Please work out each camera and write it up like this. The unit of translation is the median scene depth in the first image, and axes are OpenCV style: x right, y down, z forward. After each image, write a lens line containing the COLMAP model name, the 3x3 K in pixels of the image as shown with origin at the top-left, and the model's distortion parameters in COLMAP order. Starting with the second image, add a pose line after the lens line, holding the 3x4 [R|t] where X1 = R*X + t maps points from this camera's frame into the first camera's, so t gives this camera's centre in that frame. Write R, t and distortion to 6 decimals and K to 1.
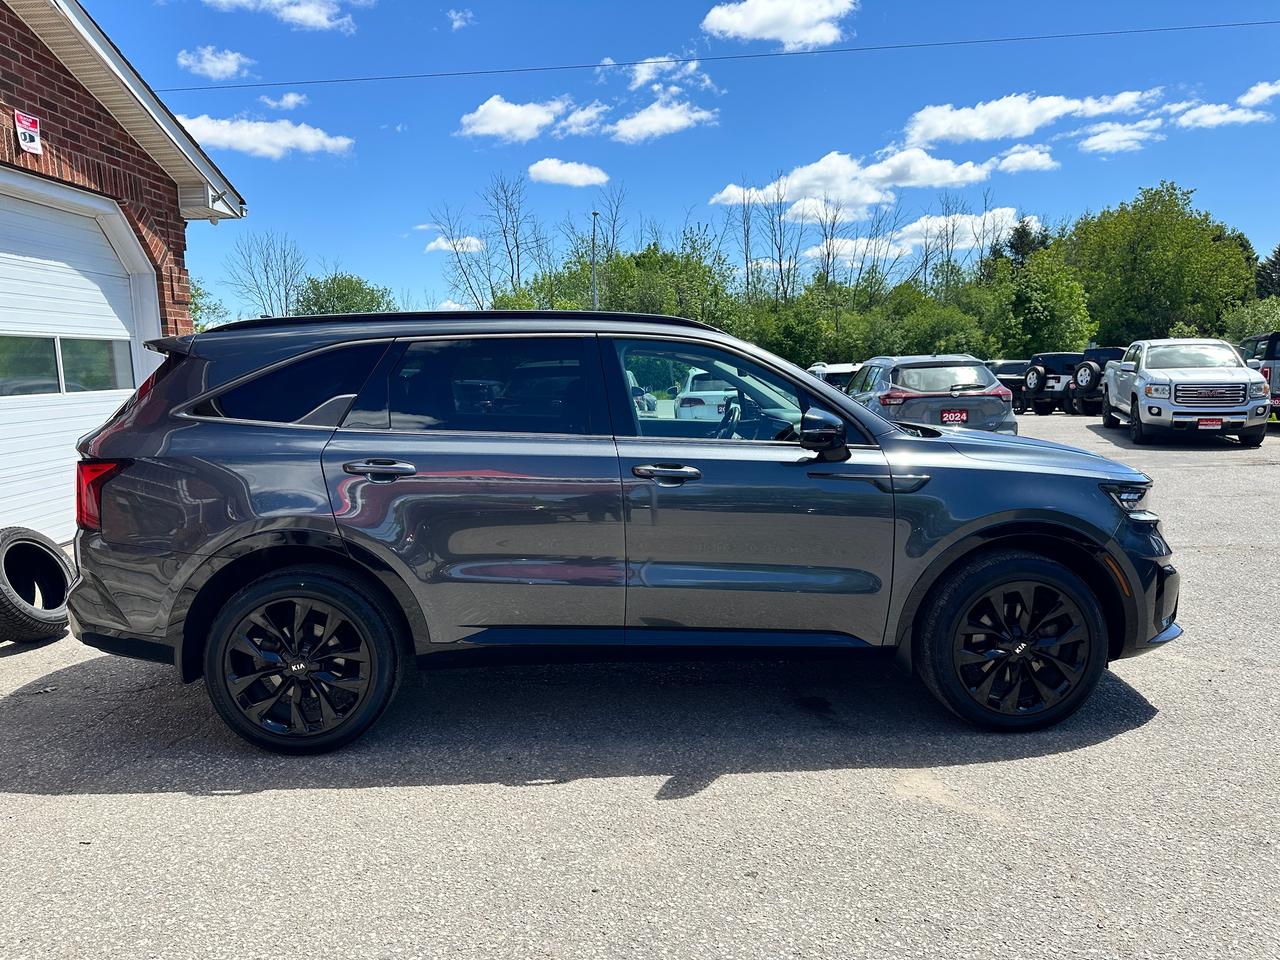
lens RADIAL K [[866.4, 0, 640.0], [0, 866.4, 480.0], [0, 0, 1]] dist [-0.004864, -0.005128]
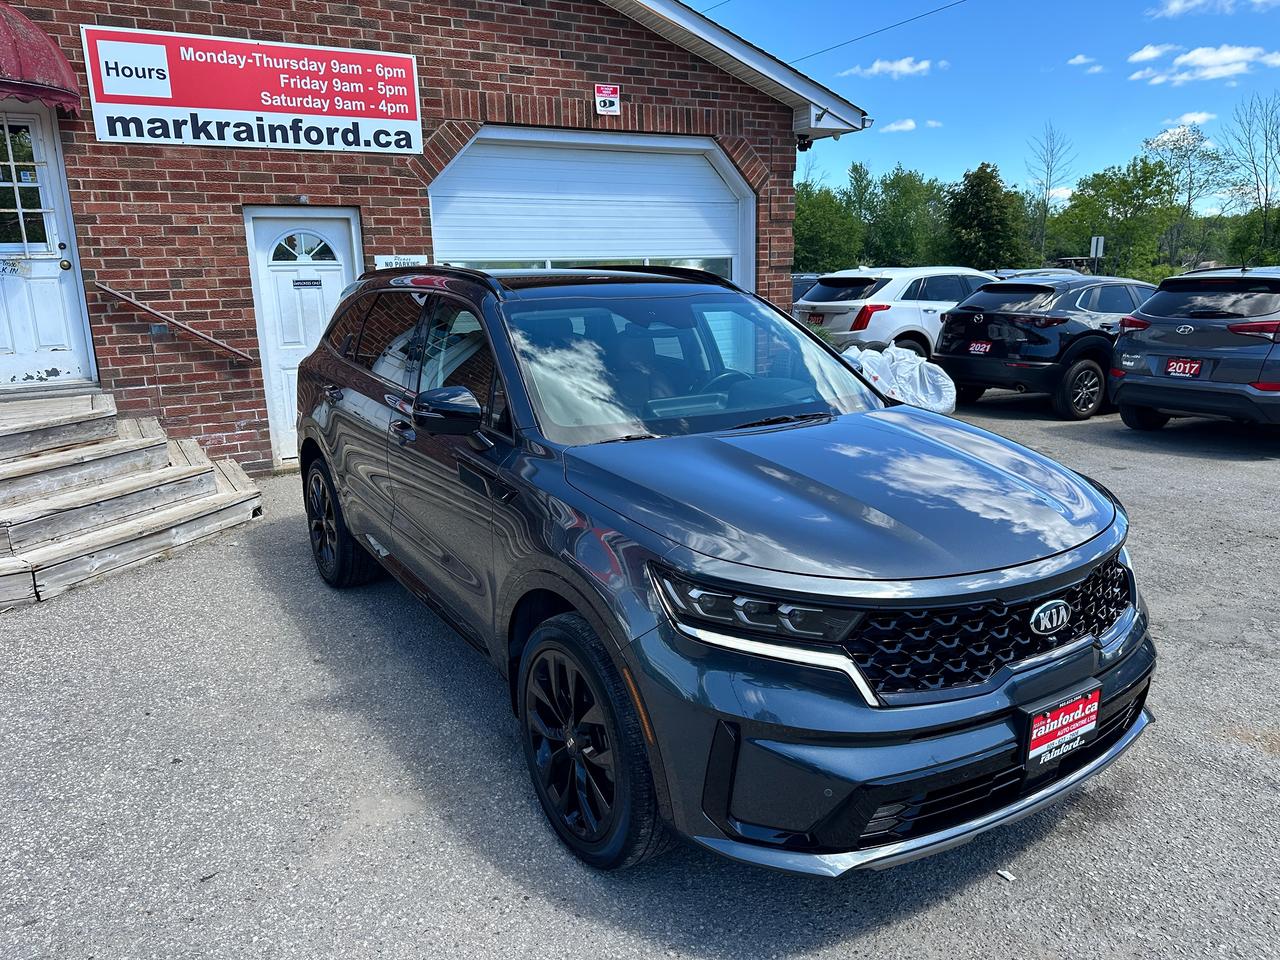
lens RADIAL K [[875.7, 0, 640.0], [0, 875.7, 480.0], [0, 0, 1]] dist [0.000247, -0.000254]
pose [[0.506372, 0.200881, -0.838590, 0.443746], [-0.100948, 0.979610, 0.173706, -0.063594], [0.856386, -0.003305, 0.516326, 0.299328]]
